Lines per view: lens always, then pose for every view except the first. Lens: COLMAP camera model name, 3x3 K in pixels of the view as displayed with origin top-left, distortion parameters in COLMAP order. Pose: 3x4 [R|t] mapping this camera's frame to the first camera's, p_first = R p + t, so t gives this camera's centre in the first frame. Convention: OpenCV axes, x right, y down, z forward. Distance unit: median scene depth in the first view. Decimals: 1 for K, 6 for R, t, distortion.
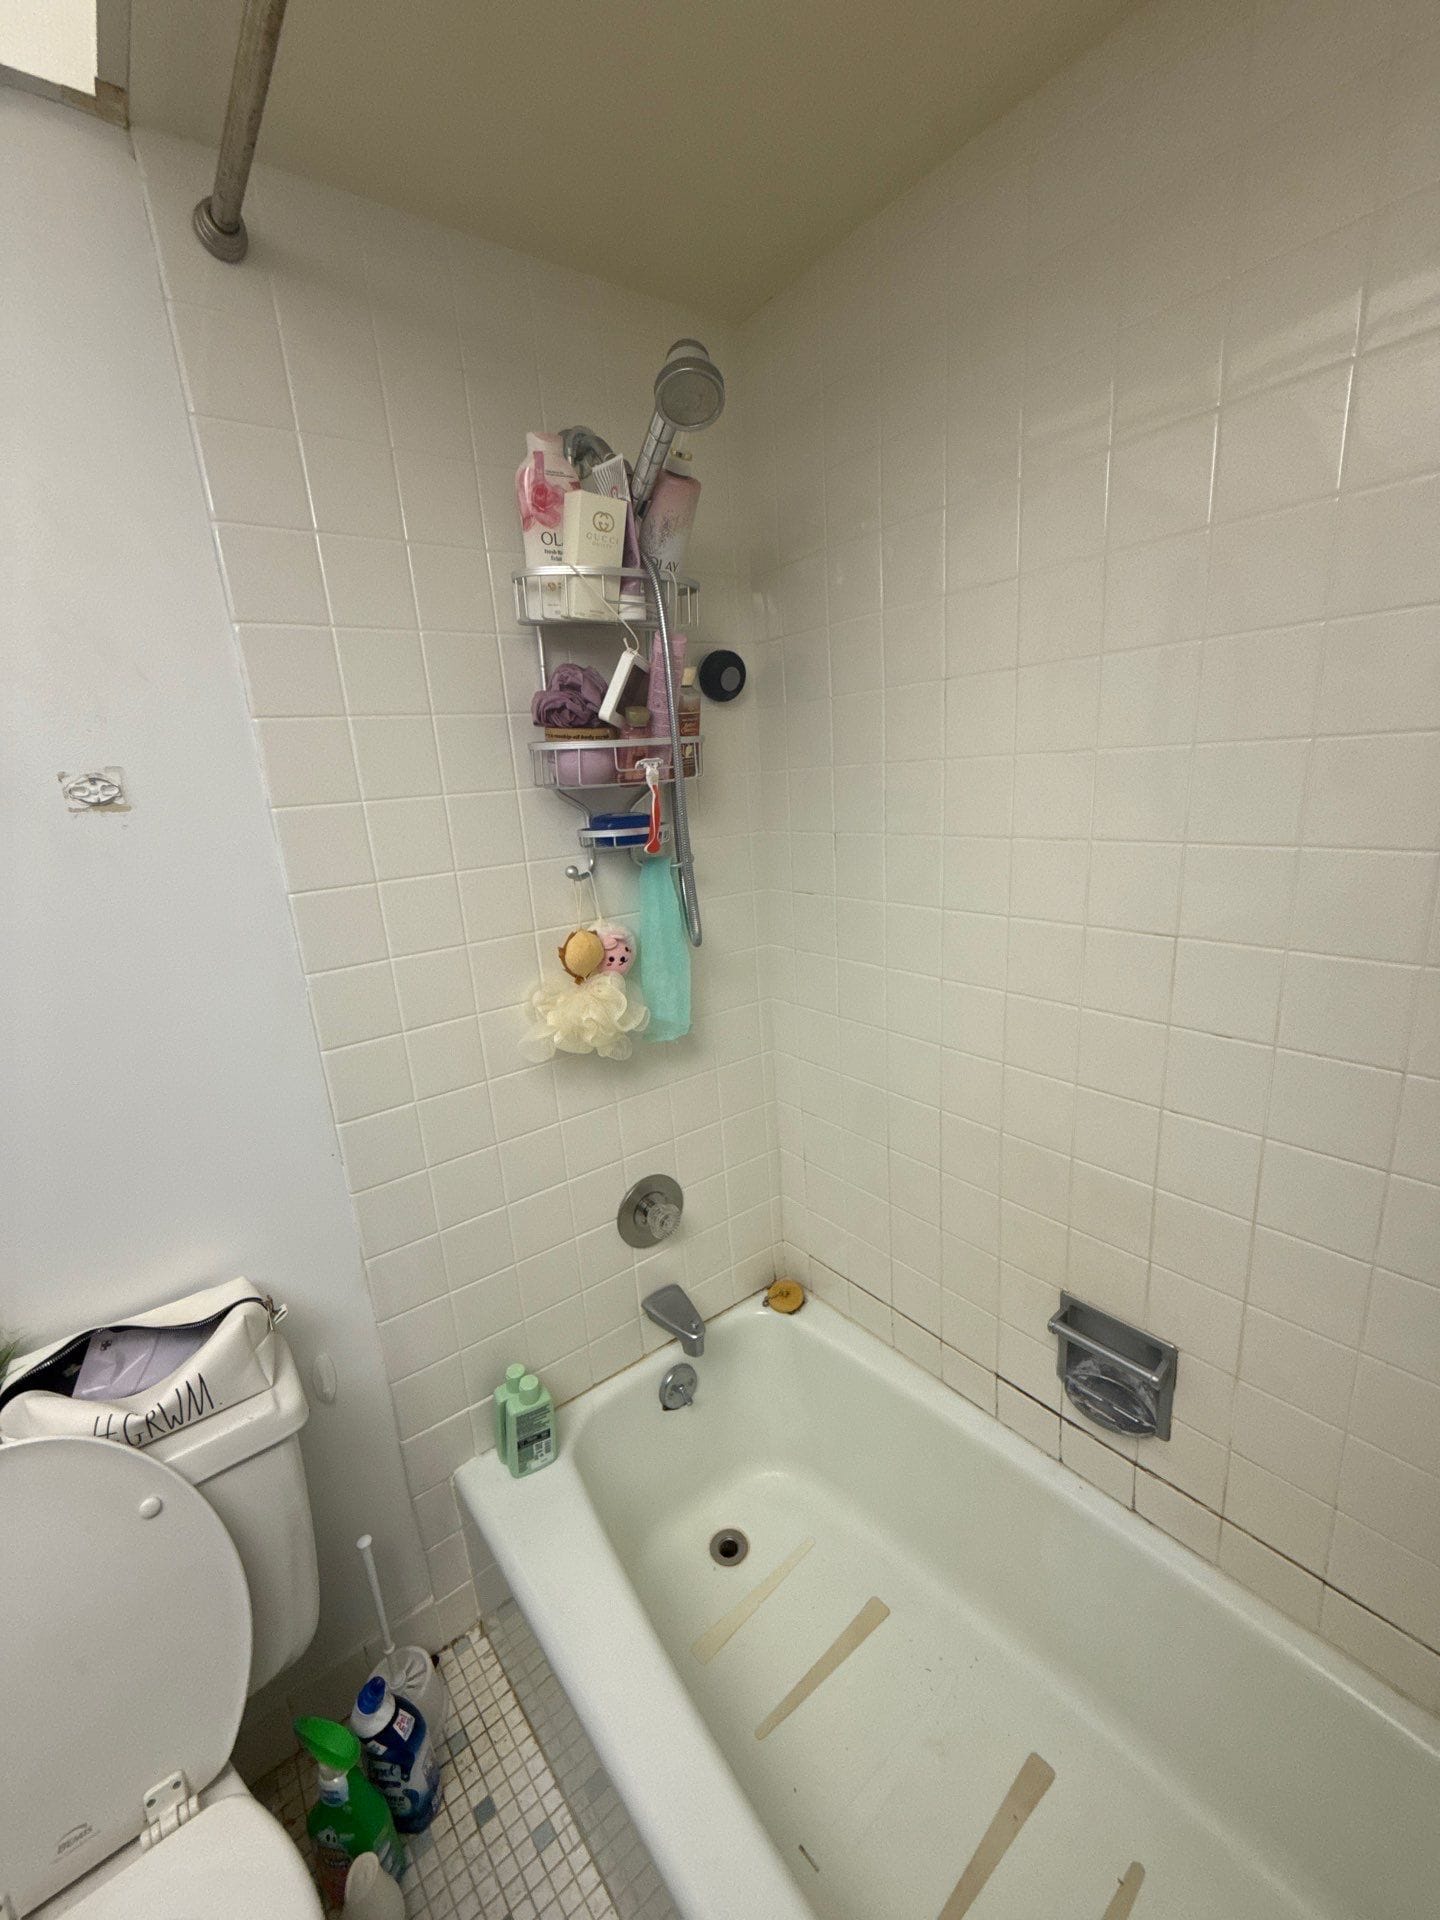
lens RADIAL K [[794.4, 0, 720.0], [0, 794.4, 960.0], [0, 0, 1]] dist [0.009343, 0.000114]
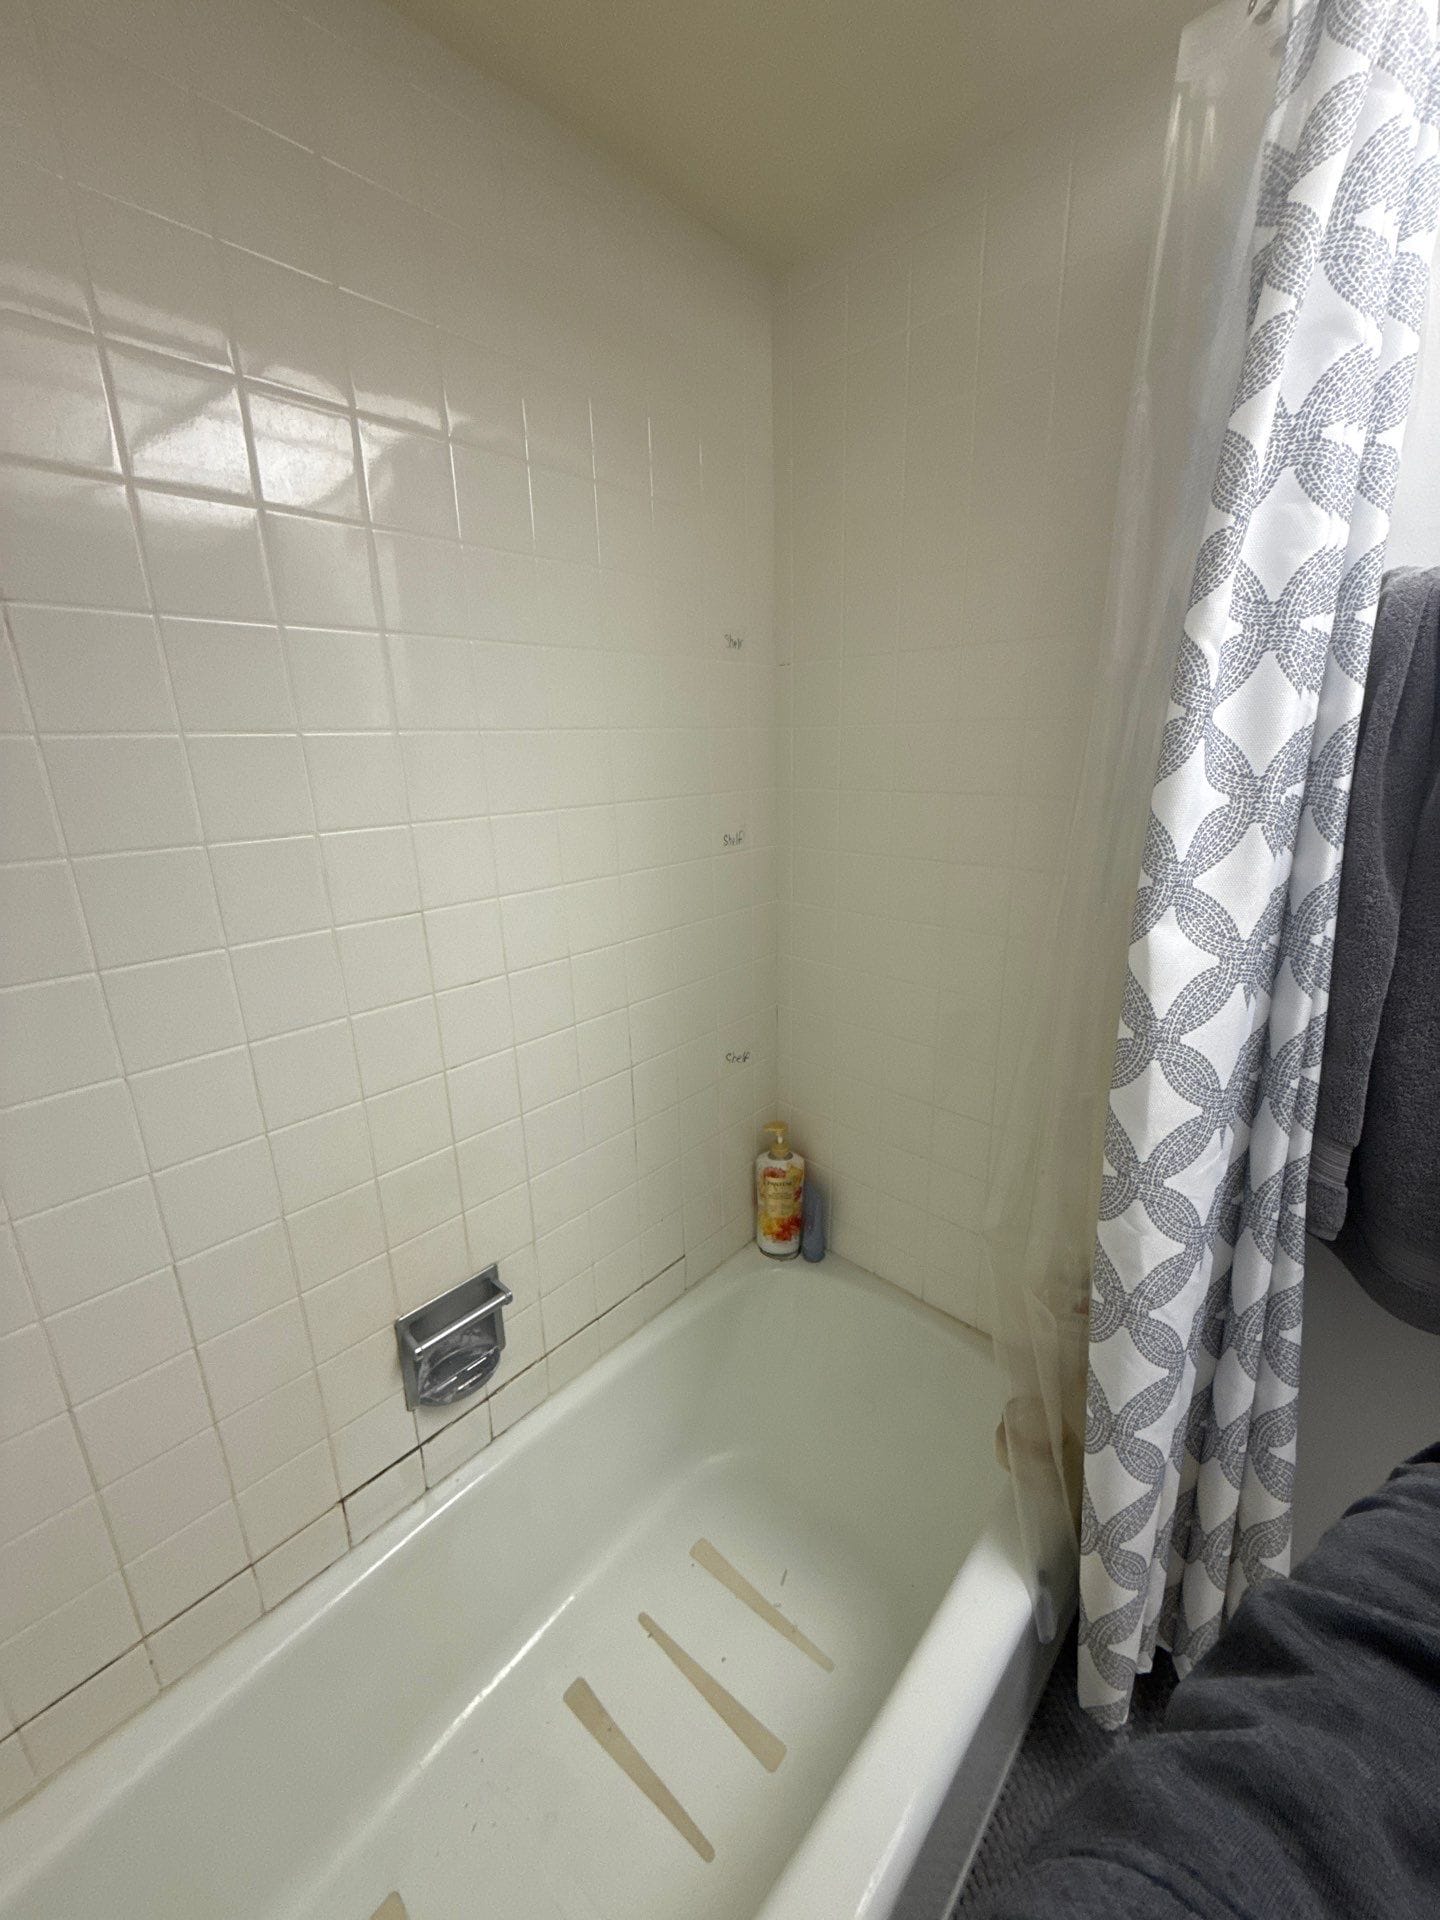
lens RADIAL K [[794.4, 0, 720.0], [0, 794.4, 960.0], [0, 0, 1]] dist [0.009343, 0.000114]
pose [[-0.197252, -0.195654, 0.960631, -0.450770], [0.252935, 0.936551, 0.242686, -0.104493], [-0.947162, 0.290848, -0.135248, 0.657894]]
